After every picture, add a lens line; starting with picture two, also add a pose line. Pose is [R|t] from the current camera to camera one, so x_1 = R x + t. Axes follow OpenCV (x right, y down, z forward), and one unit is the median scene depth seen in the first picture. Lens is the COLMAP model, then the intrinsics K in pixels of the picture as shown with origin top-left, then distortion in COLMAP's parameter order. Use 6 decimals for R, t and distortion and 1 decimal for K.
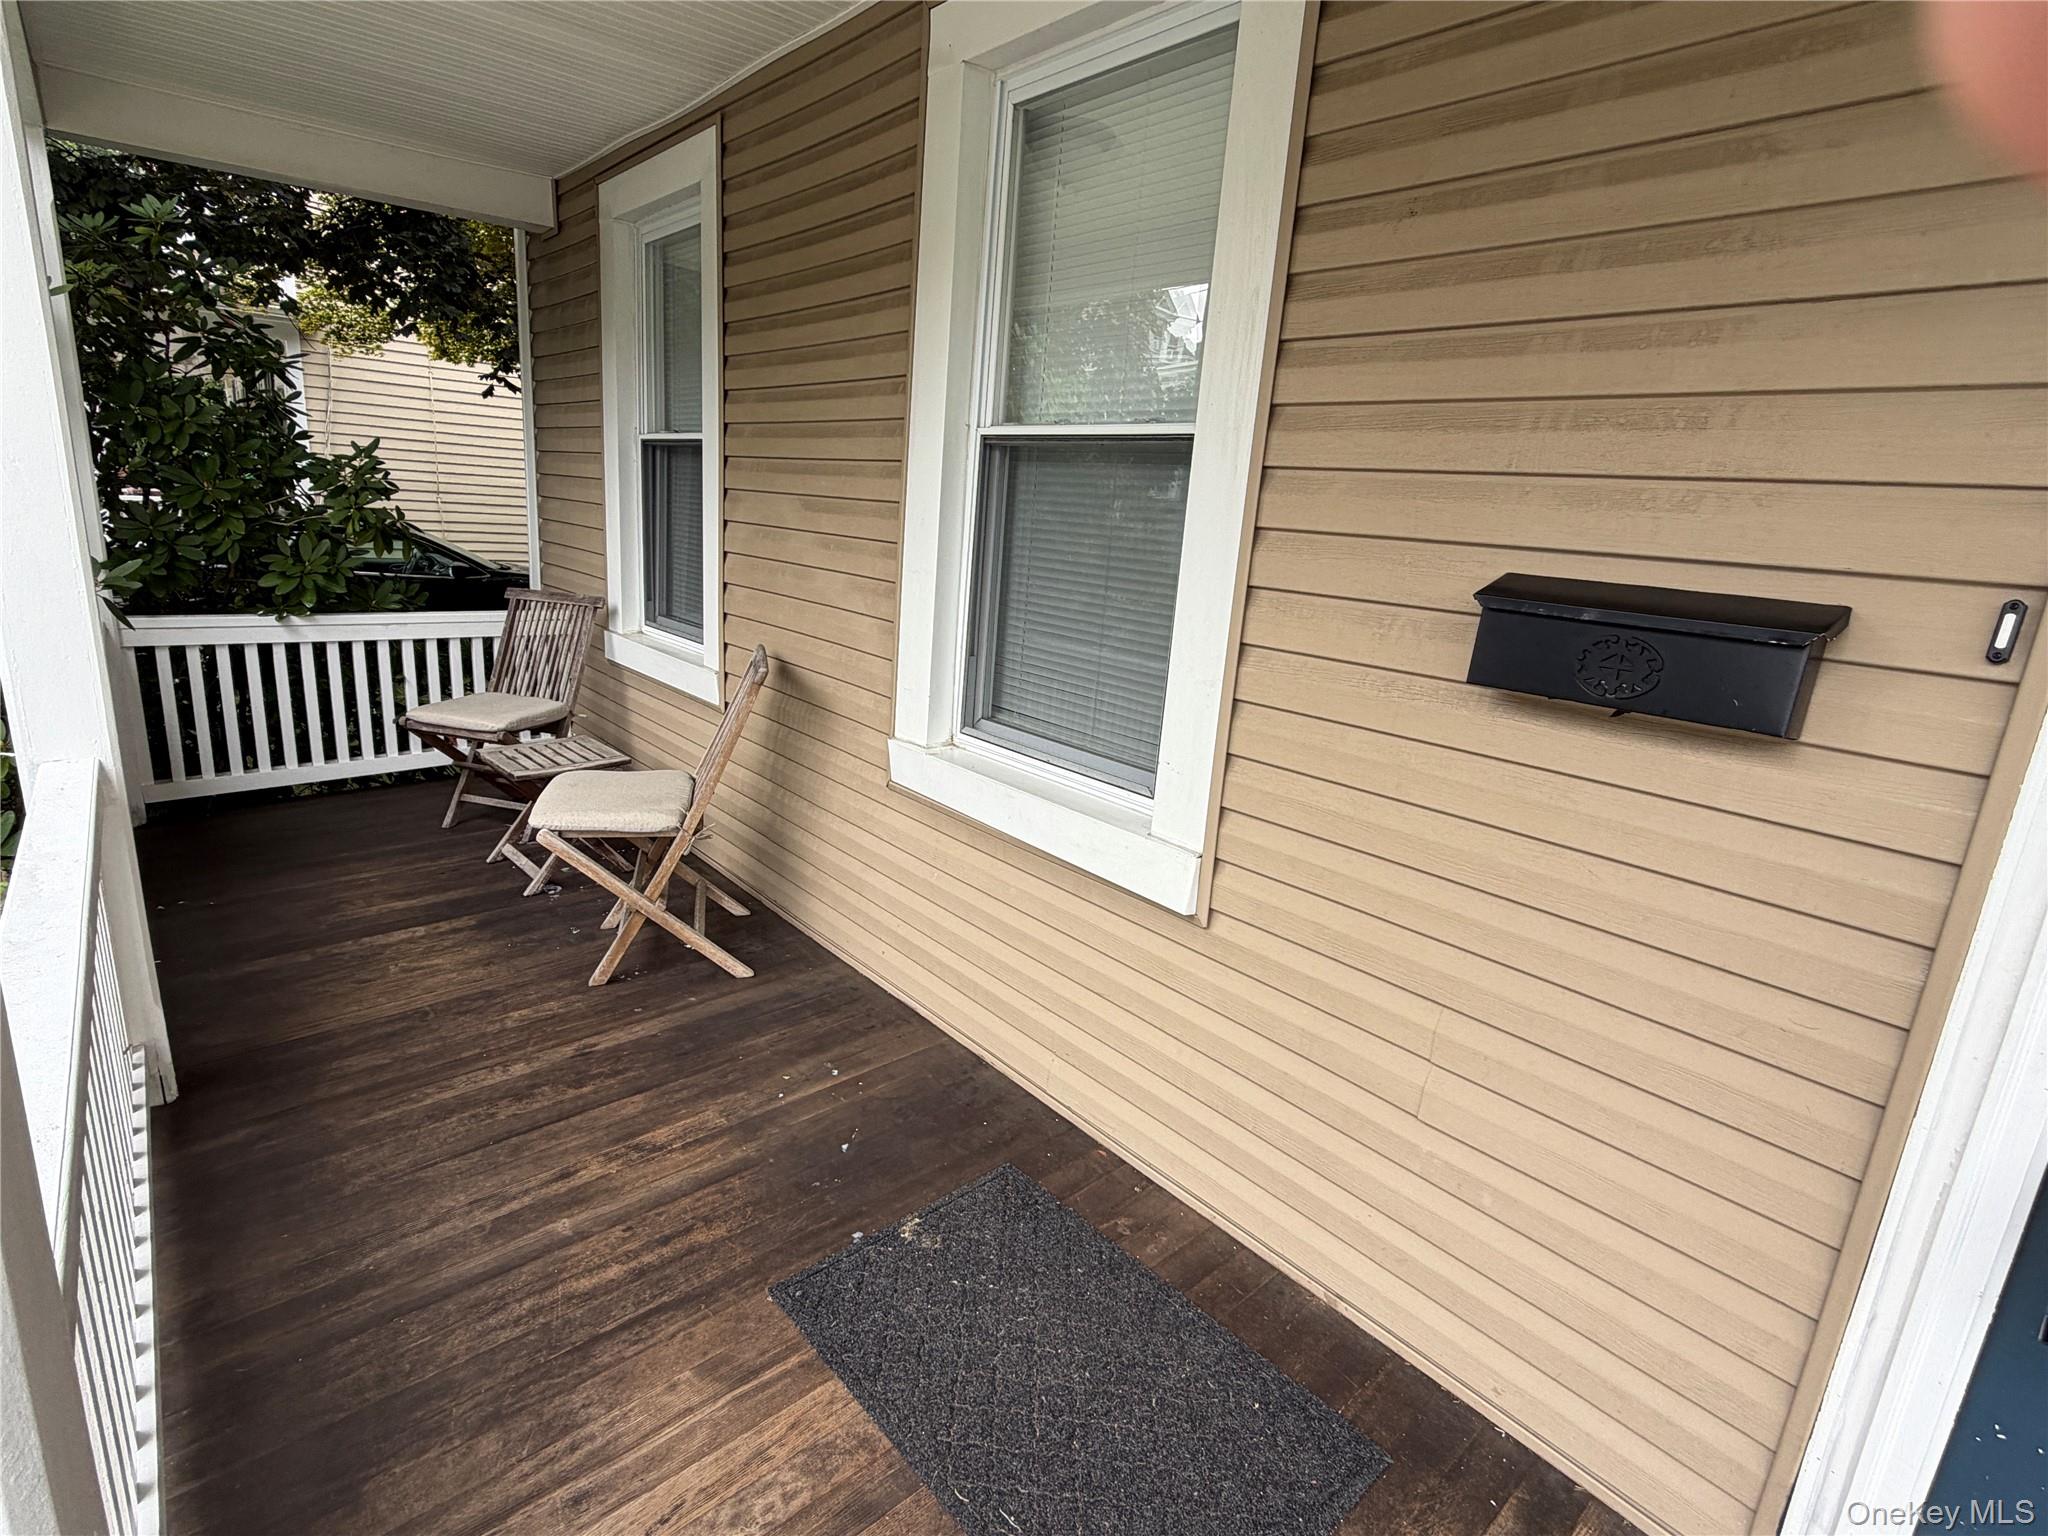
lens RADIAL K [[1007.6, 0, 1024.6], [0, 1007.6, 773.2], [0, 0, 1]] dist [-0.005484, 0.000151]
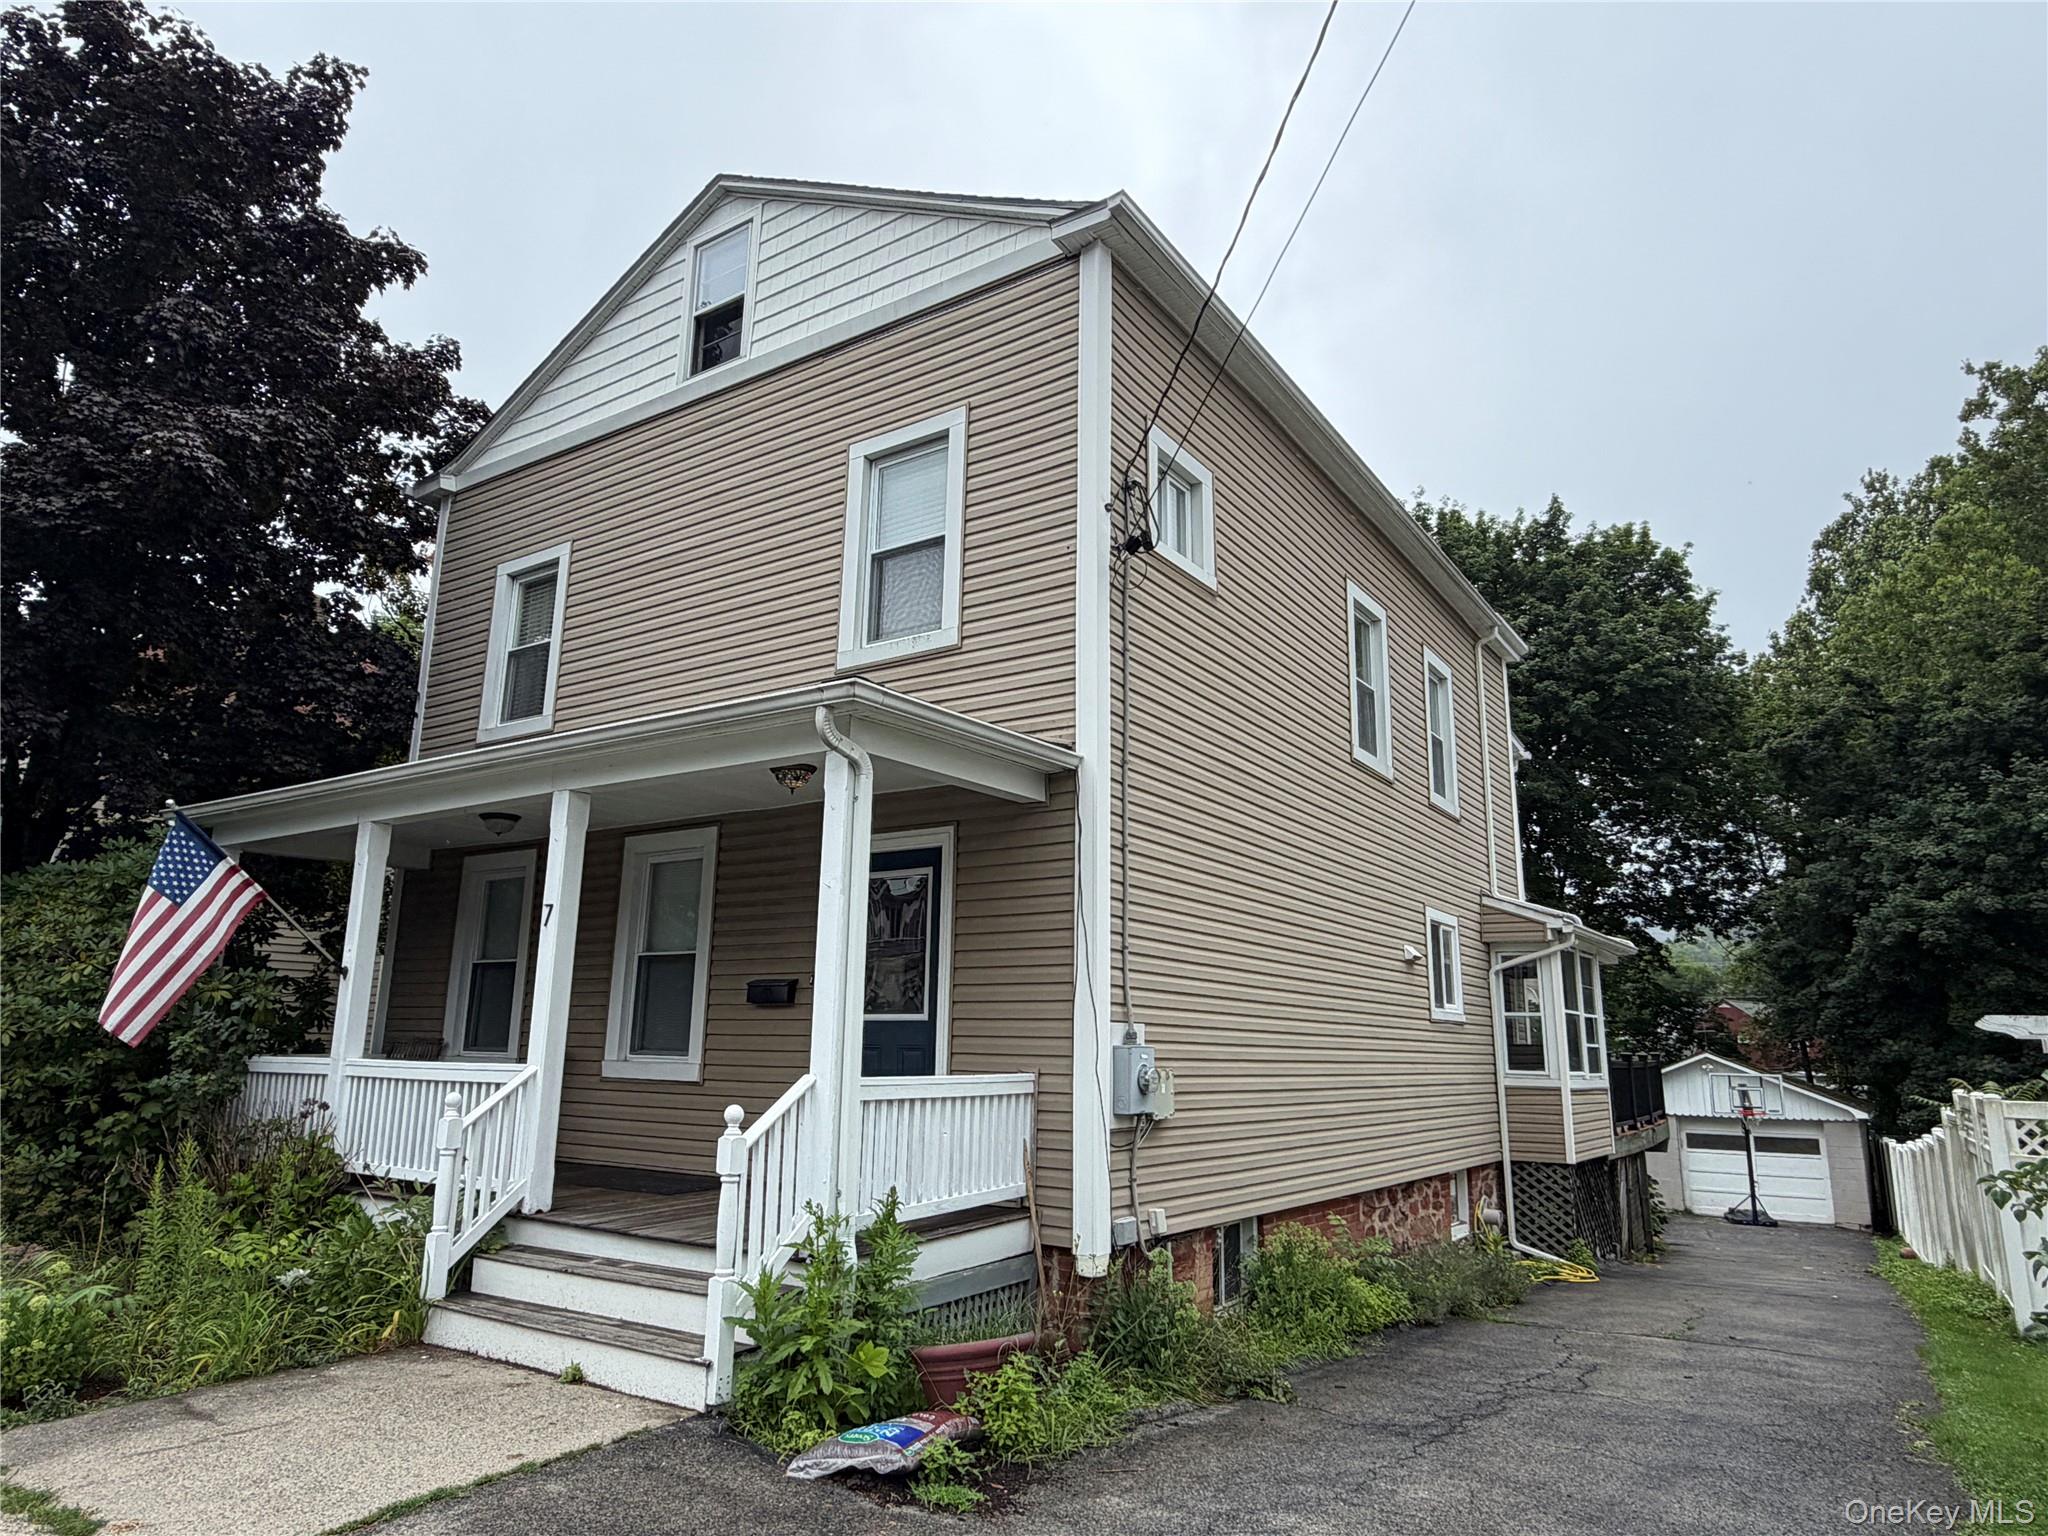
lens RADIAL K [[1255.9, 0, 1017.4], [0, 1255.9, 778.0], [0, 0, 1]] dist [-0.003696, -0.001349]
pose [[0.974487, 0.011452, 0.224154, 0.240794], [0.088567, 0.898035, -0.430917, 1.053211], [-0.206233, 0.439776, 0.874108, -3.184371]]
